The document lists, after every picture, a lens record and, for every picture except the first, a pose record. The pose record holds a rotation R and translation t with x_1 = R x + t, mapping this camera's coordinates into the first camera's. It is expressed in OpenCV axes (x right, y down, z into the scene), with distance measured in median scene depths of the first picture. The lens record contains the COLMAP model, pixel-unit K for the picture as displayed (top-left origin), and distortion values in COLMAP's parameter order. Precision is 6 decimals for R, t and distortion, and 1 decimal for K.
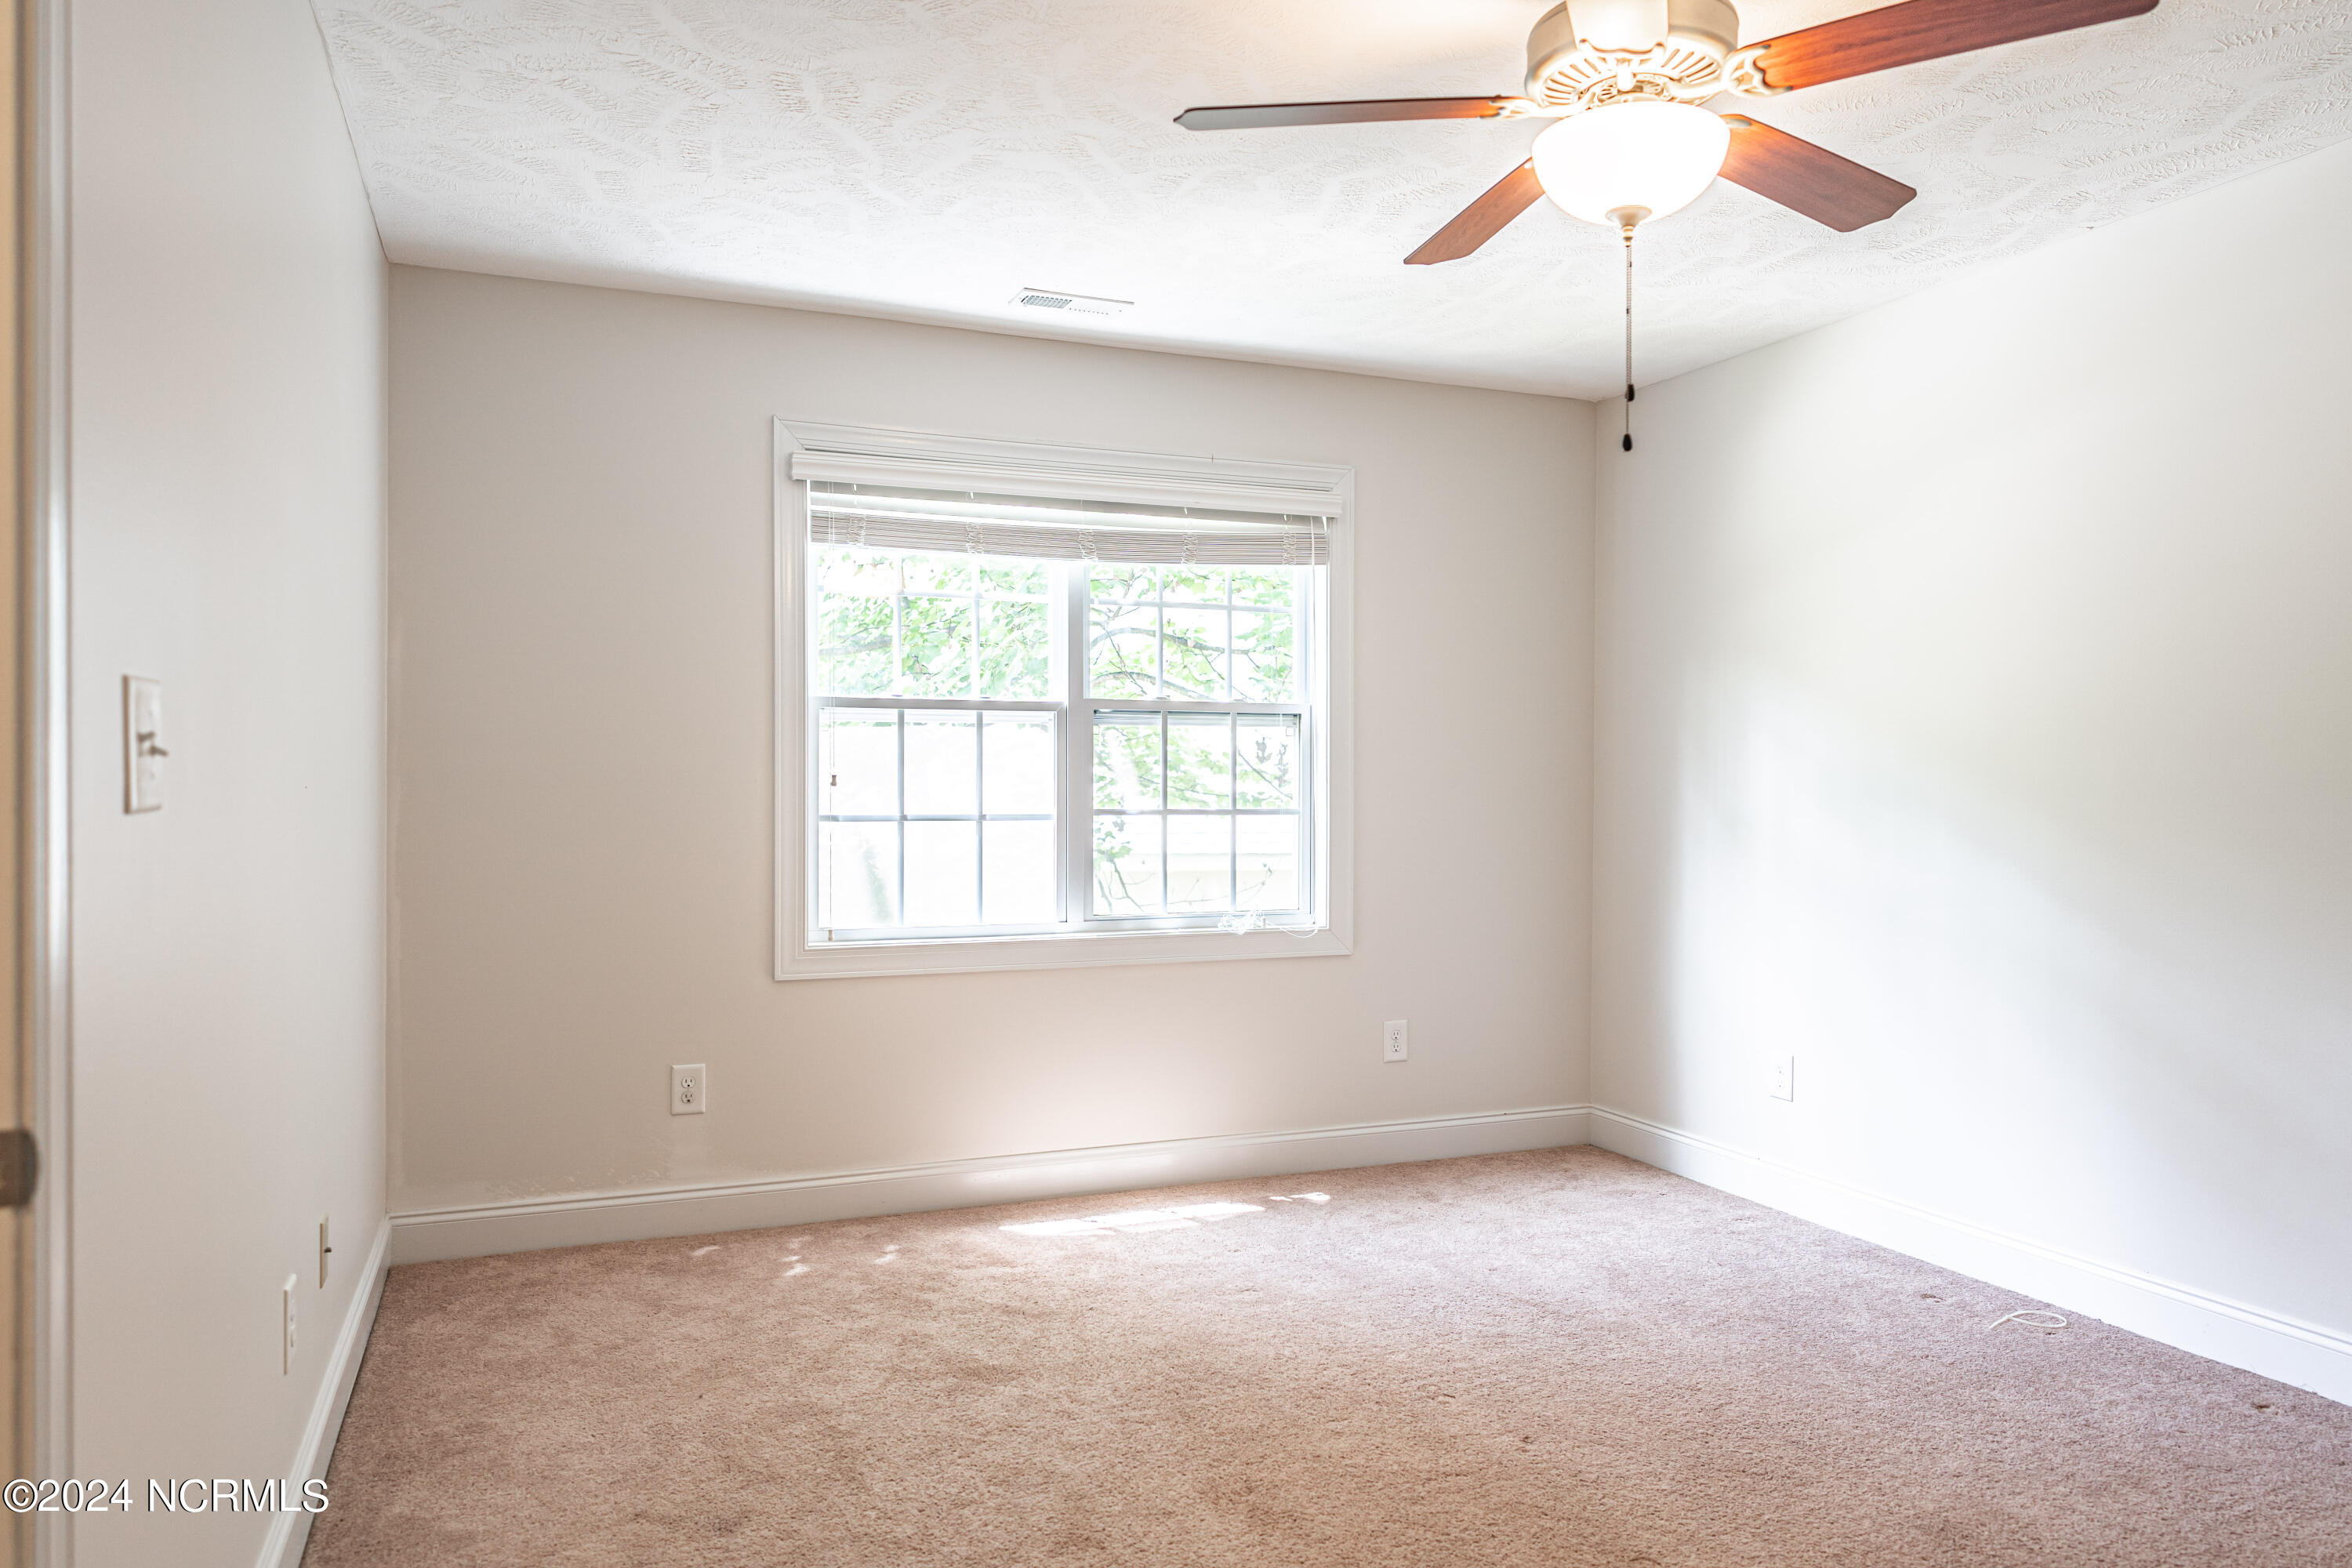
lens RADIAL K [[1585.5, 0, 1169.2], [0, 1585.5, 784.3], [0, 0, 1]] dist [-0.001080, 0.005570]
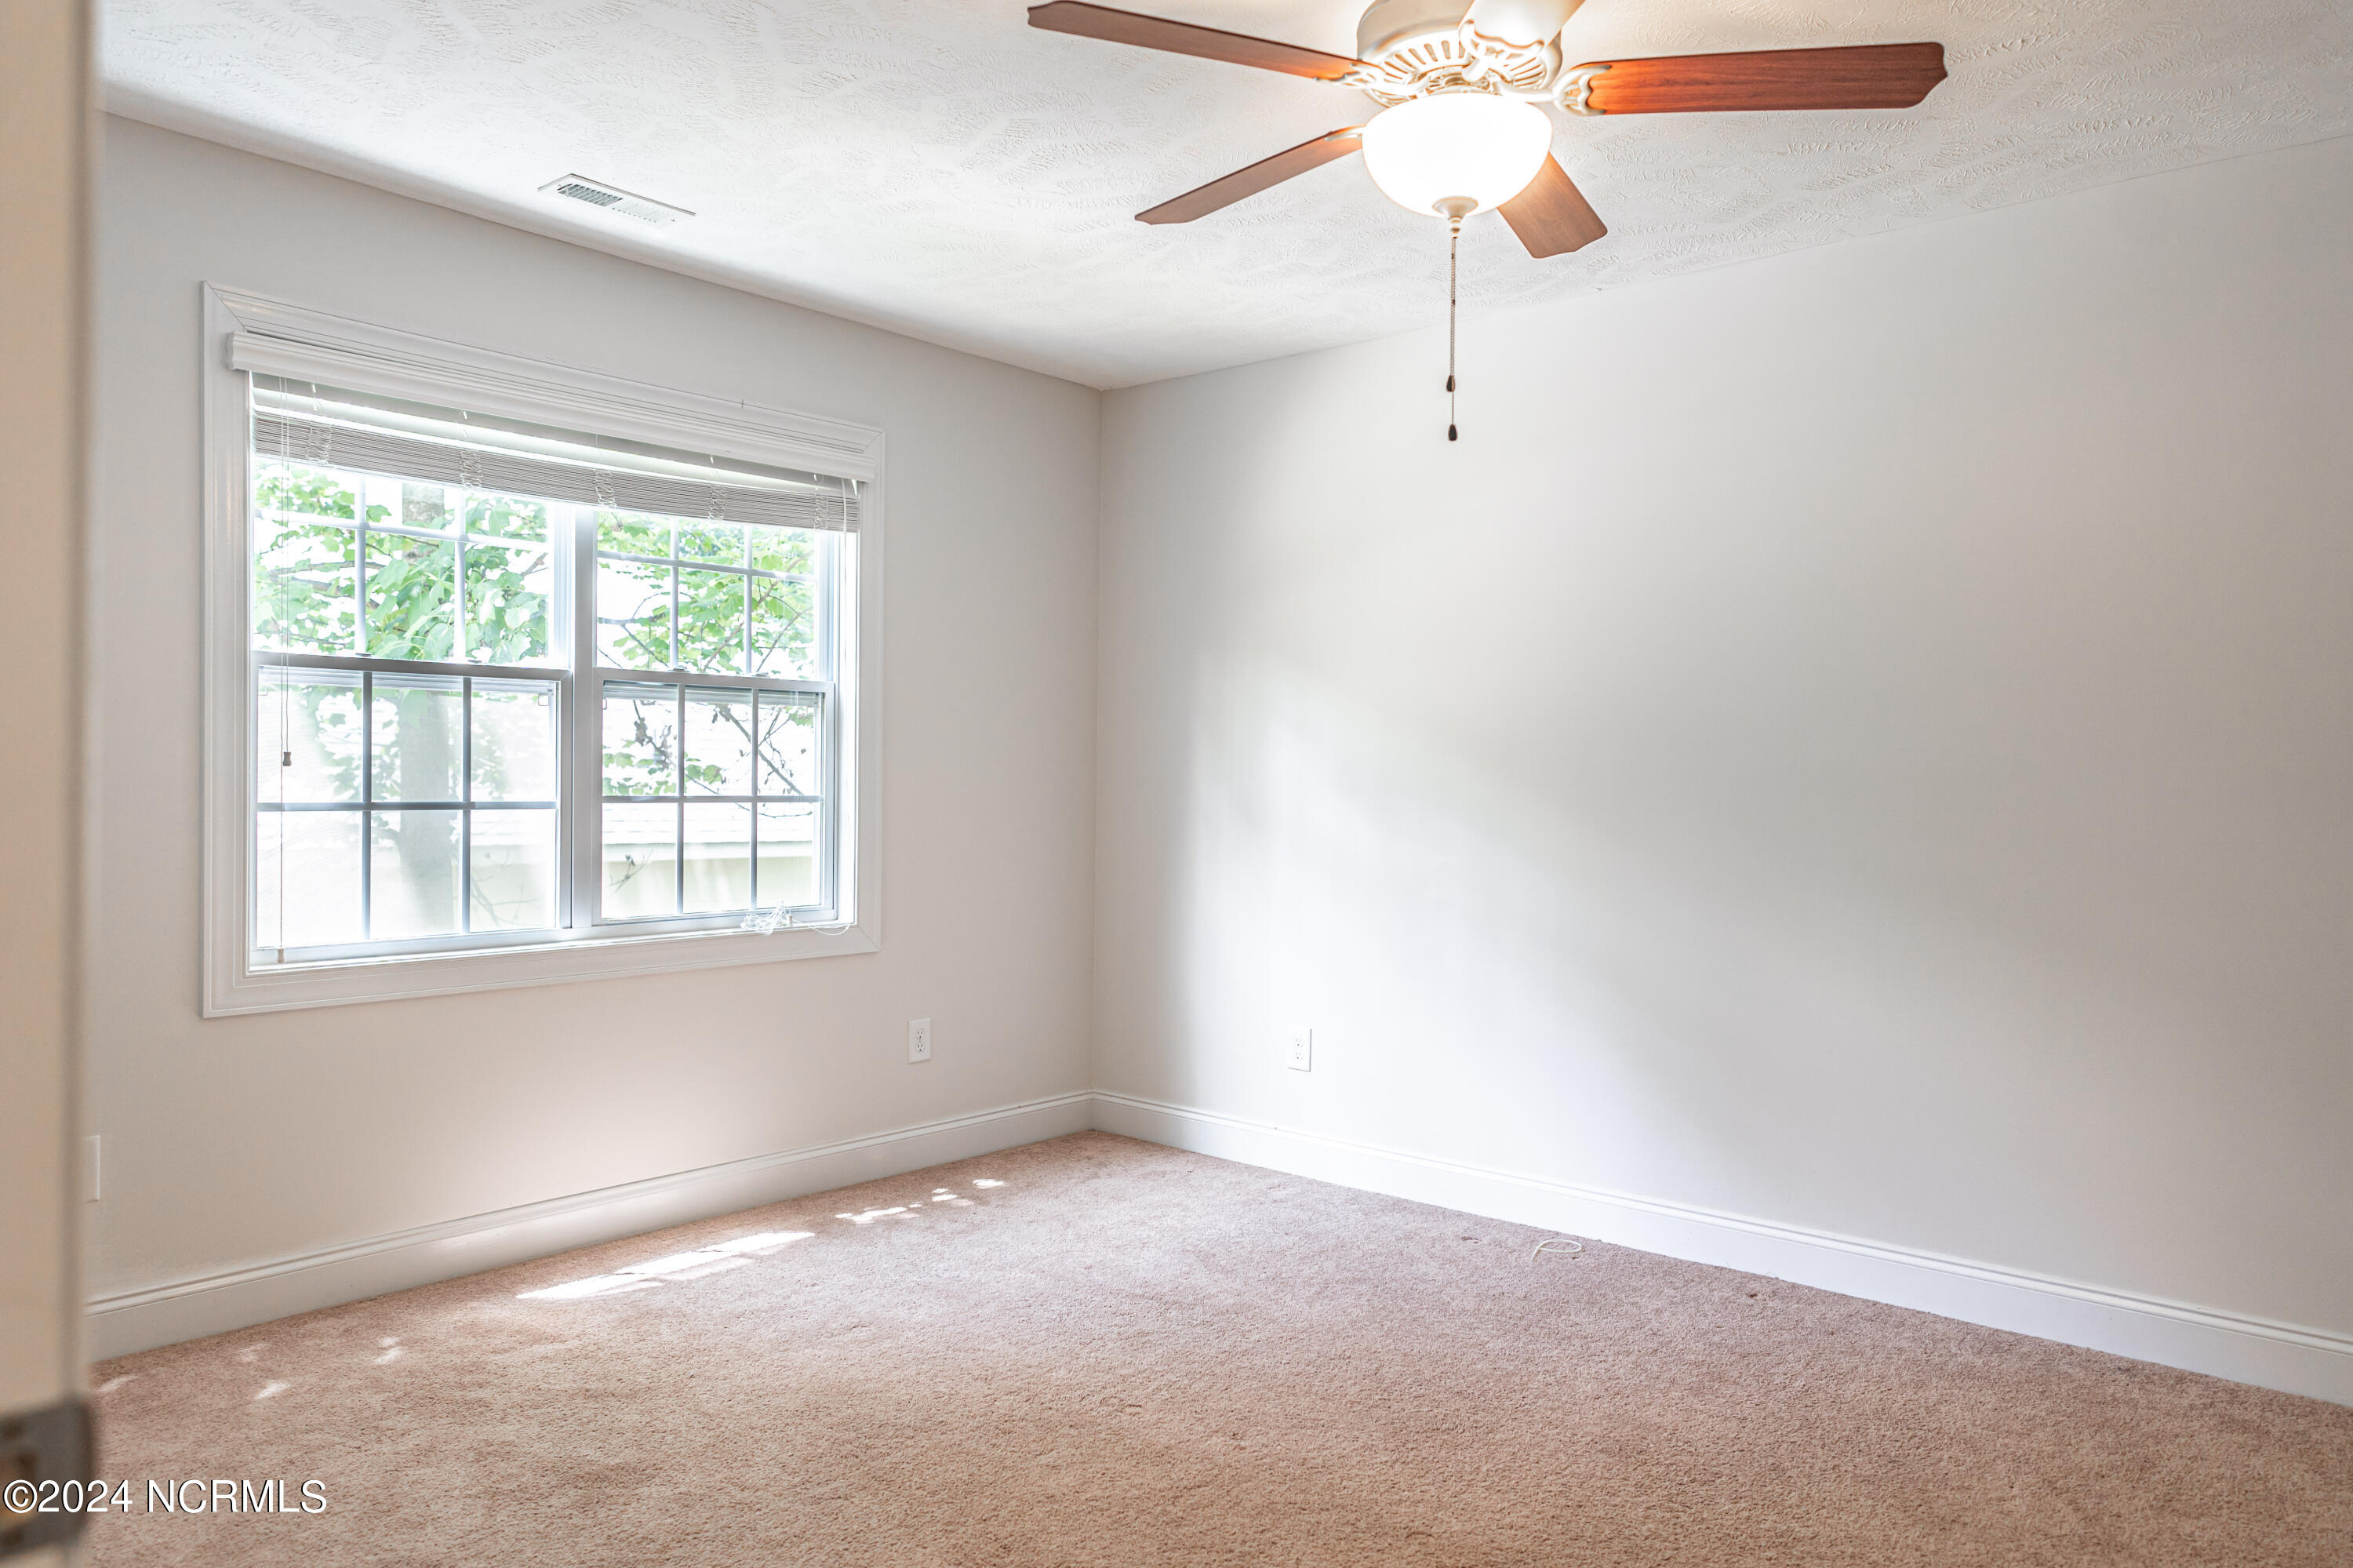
lens RADIAL K [[1586.3, 0, 1173.9], [0, 1586.3, 787.7], [0, 0, 1]] dist [-0.001080, 0.005570]
pose [[0.889533, 0.003578, 0.456857, -0.187204], [-0.008508, 0.999926, 0.008734, 0.001167], [-0.456792, -0.011656, 0.889497, 0.104191]]
